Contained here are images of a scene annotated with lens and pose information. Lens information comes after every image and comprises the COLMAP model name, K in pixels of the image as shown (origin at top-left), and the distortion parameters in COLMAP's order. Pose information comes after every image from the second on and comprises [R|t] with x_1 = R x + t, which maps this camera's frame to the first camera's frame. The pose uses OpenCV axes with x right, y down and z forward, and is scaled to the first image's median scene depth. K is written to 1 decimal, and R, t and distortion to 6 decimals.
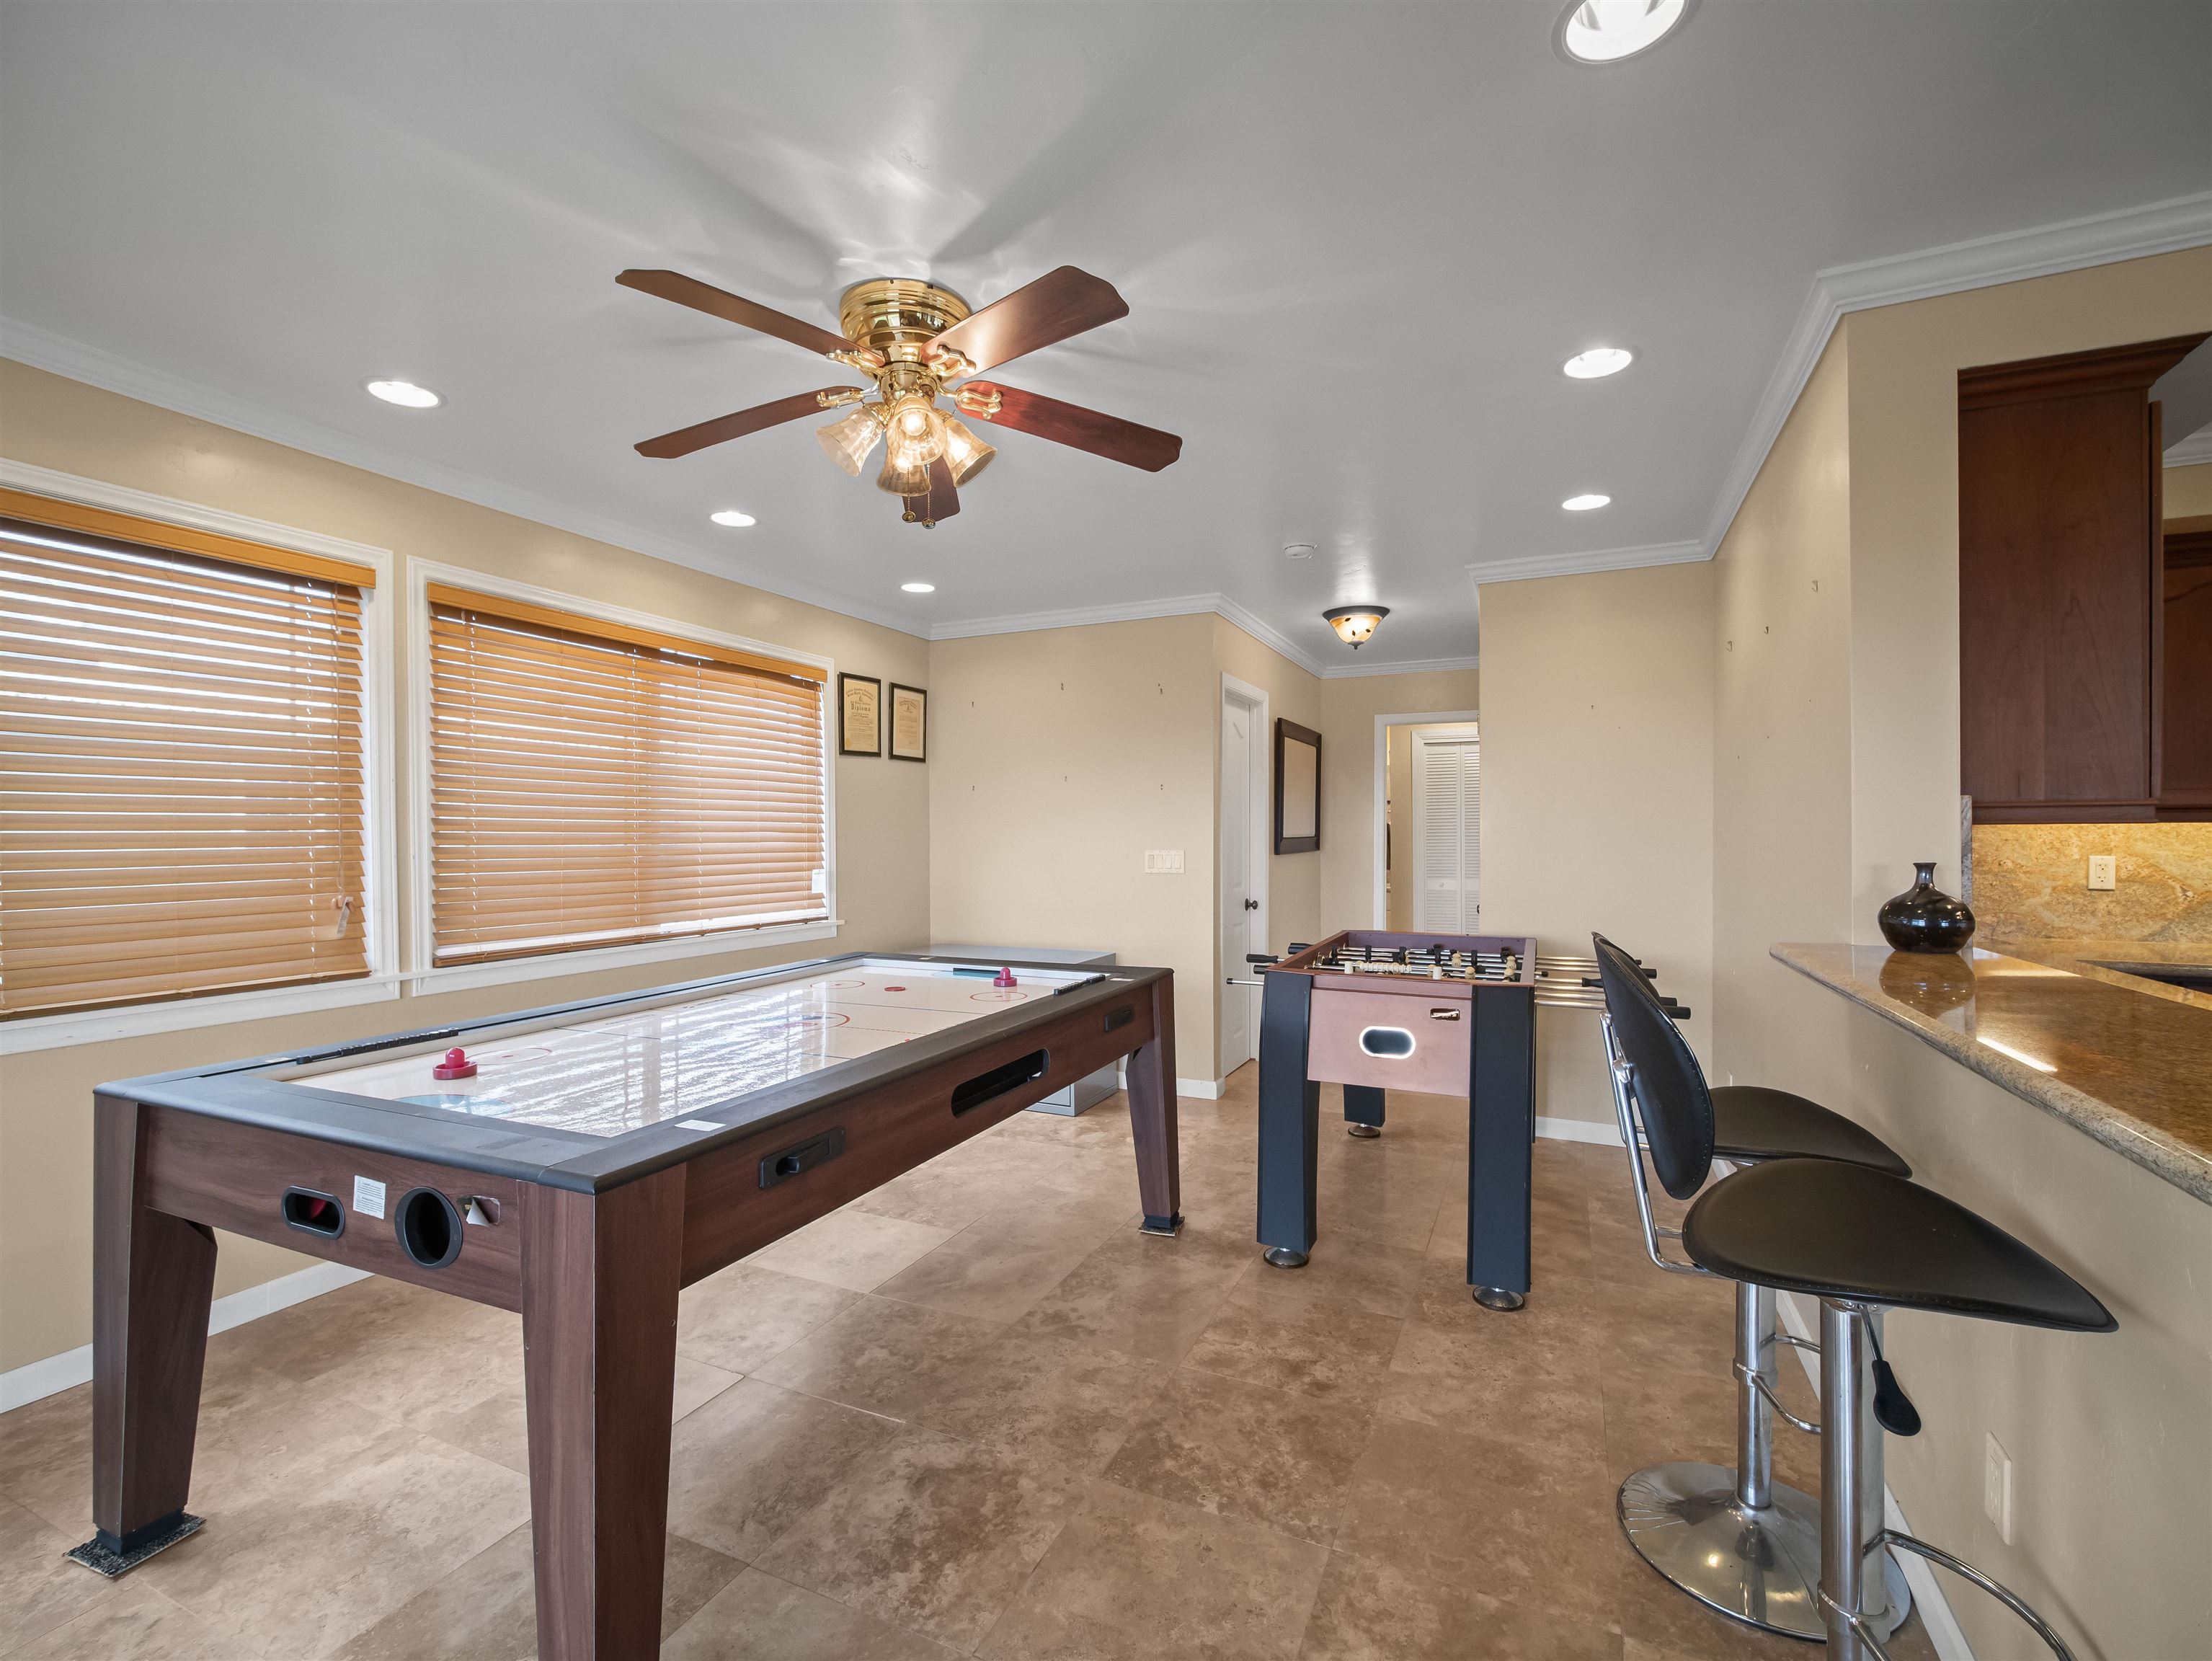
lens RADIAL K [[997.1, 0, 1106.0], [0, 997.1, 830.5], [0, 0, 1]] dist [-0.012938, -0.000411]
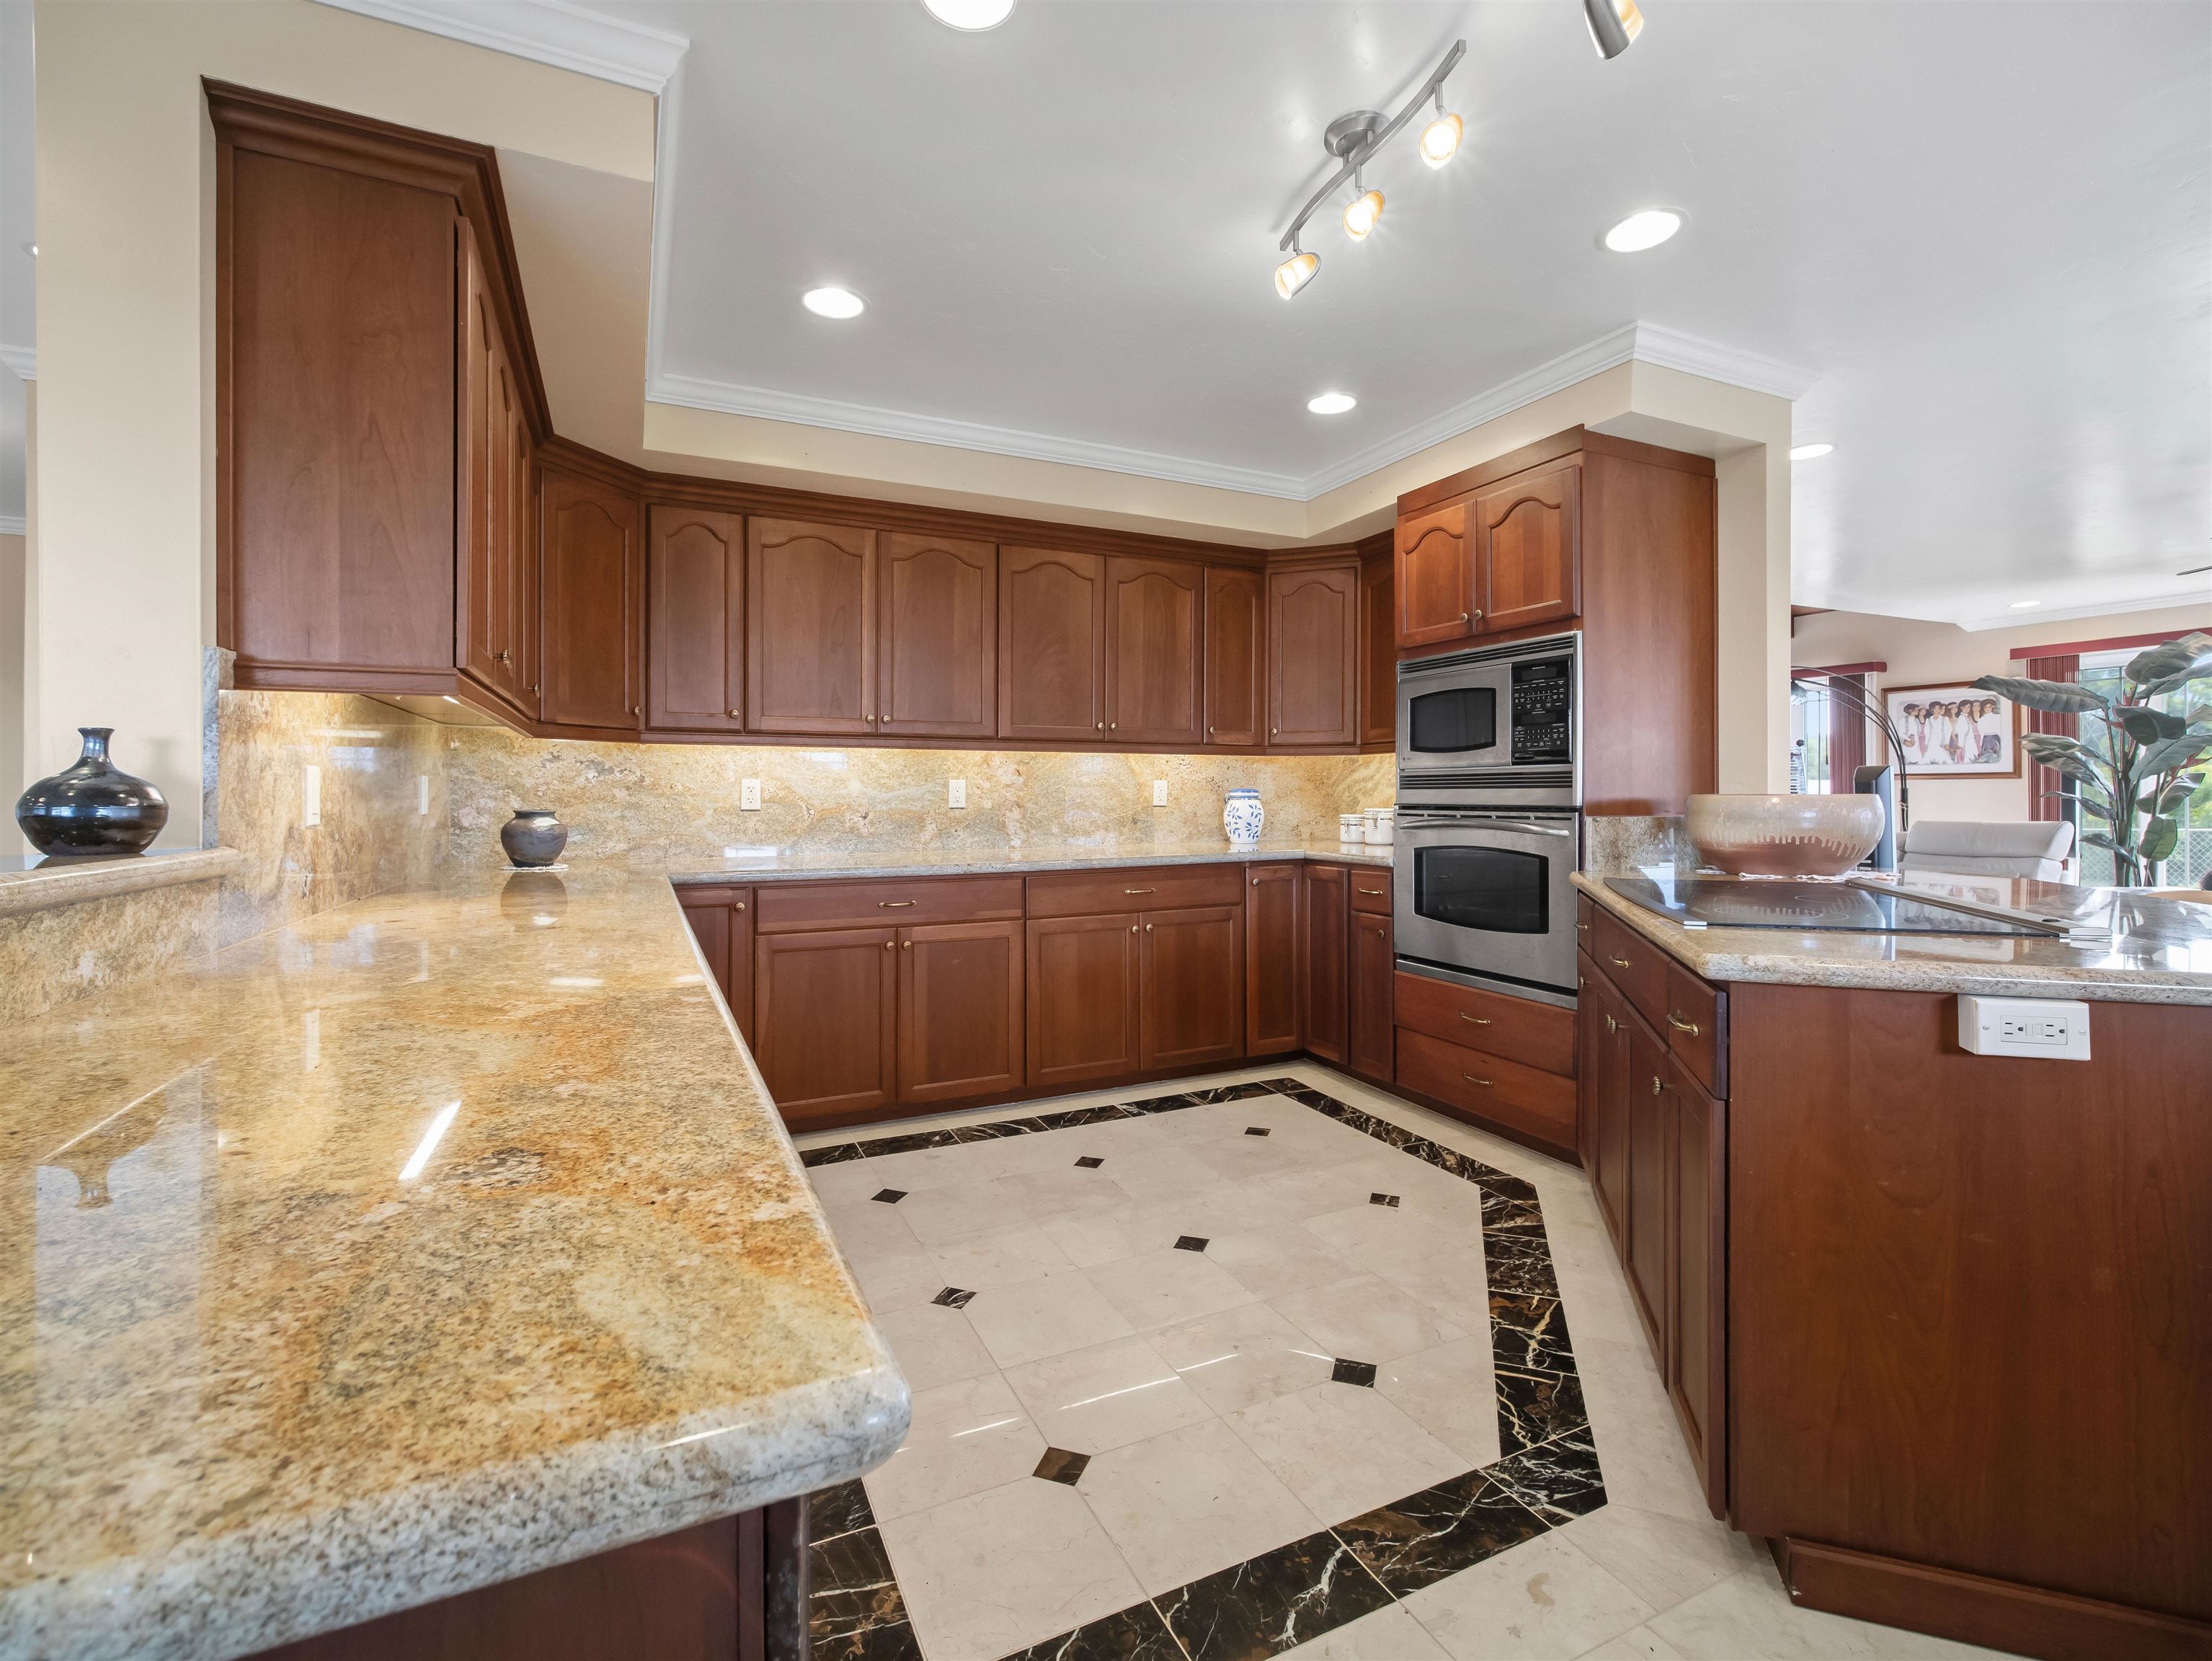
lens RADIAL K [[997.1, 0, 1106.0], [0, 997.1, 830.5], [0, 0, 1]] dist [-0.012938, -0.000411]
pose [[0.643106, -0.023946, 0.765402, 0.730155], [-0.001390, 0.999473, 0.032437, 0.080477], [-0.765776, -0.021925, 0.642734, -0.017677]]
